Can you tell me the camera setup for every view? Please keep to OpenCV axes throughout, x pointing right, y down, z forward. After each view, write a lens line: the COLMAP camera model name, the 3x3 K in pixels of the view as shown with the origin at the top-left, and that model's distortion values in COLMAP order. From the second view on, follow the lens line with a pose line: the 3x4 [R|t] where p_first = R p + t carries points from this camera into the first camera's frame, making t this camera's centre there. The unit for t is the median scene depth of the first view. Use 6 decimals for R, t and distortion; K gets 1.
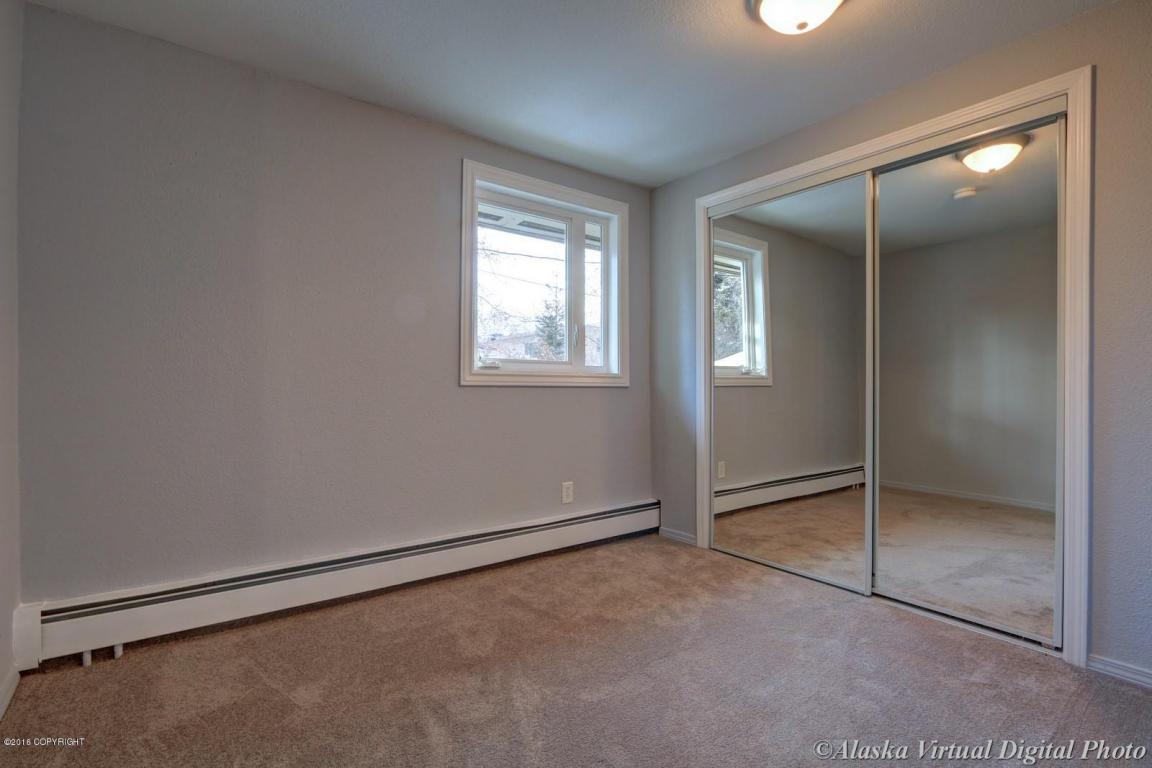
lens RADIAL K [[532.8, 0, 566.7], [0, 532.8, 391.2], [0, 0, 1]] dist [-0.017273, -0.000768]
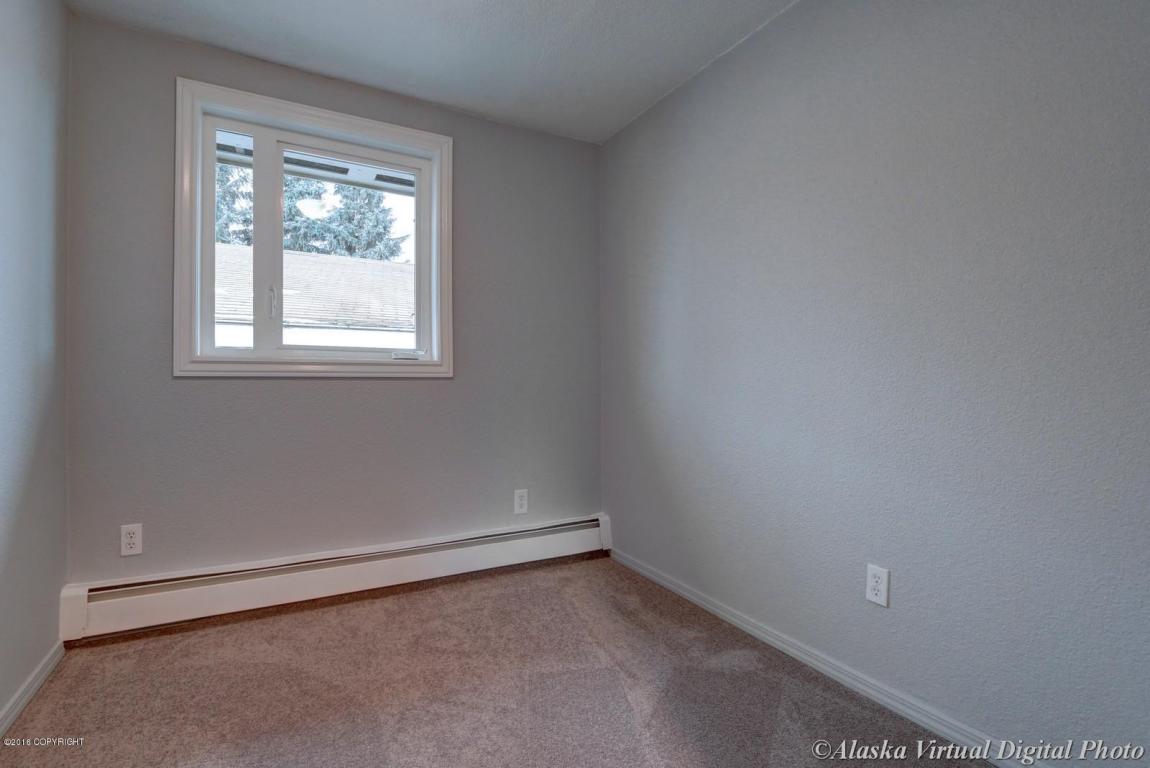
lens RADIAL K [[531.9, 0, 582.6], [0, 531.9, 375.5], [0, 0, 1]] dist [-0.017273, -0.000768]
pose [[0.992607, 0.013961, -0.120568, 0.335235], [-0.016358, 0.999687, -0.018917, -0.001688], [0.120266, 0.020750, 0.992525, 0.244433]]
